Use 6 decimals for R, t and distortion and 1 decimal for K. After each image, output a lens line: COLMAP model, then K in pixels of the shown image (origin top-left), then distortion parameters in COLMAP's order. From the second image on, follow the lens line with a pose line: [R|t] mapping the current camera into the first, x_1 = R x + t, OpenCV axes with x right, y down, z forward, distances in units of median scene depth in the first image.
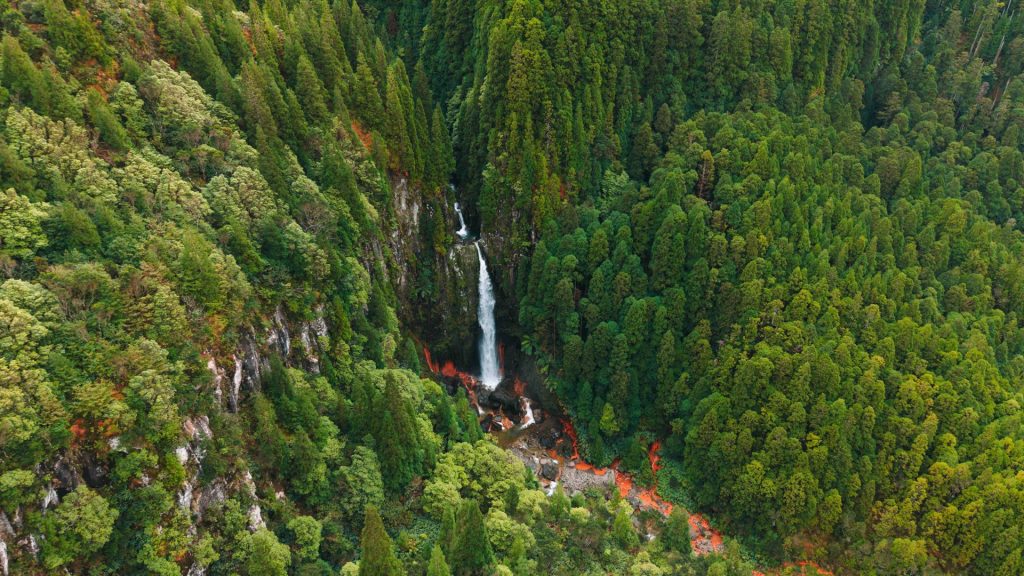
lens RADIAL K [[678.6, 0, 508.8], [0, 678.6, 283.1], [0, 0, 1]] dist [0.179193, -0.177306]
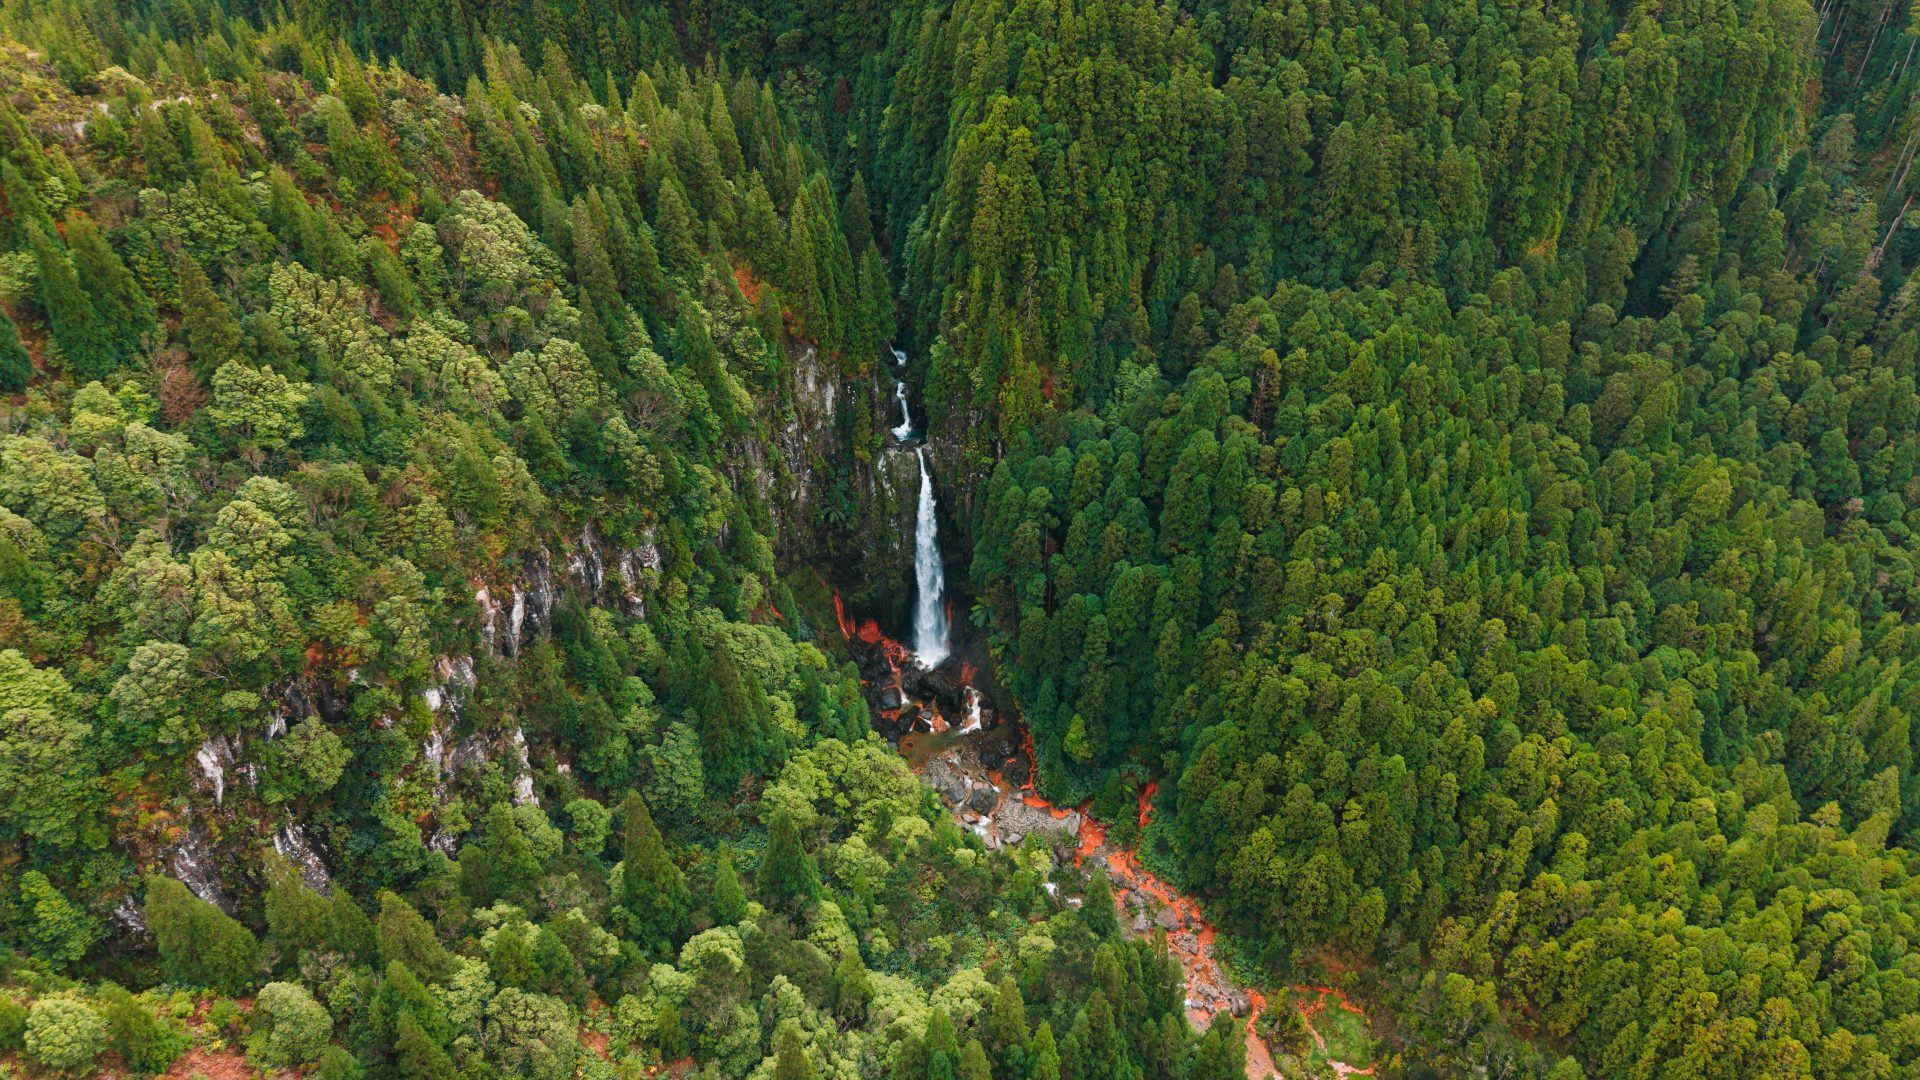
lens RADIAL K [[1272.3, 0, 954.0], [0, 1272.3, 530.8], [0, 0, 1]] dist [0.179193, -0.177306]
pose [[0.979993, 0.117374, -0.160741, 0.235249], [-0.108293, 0.992046, 0.064164, -0.077267], [0.166993, -0.045473, 0.984909, -0.265760]]
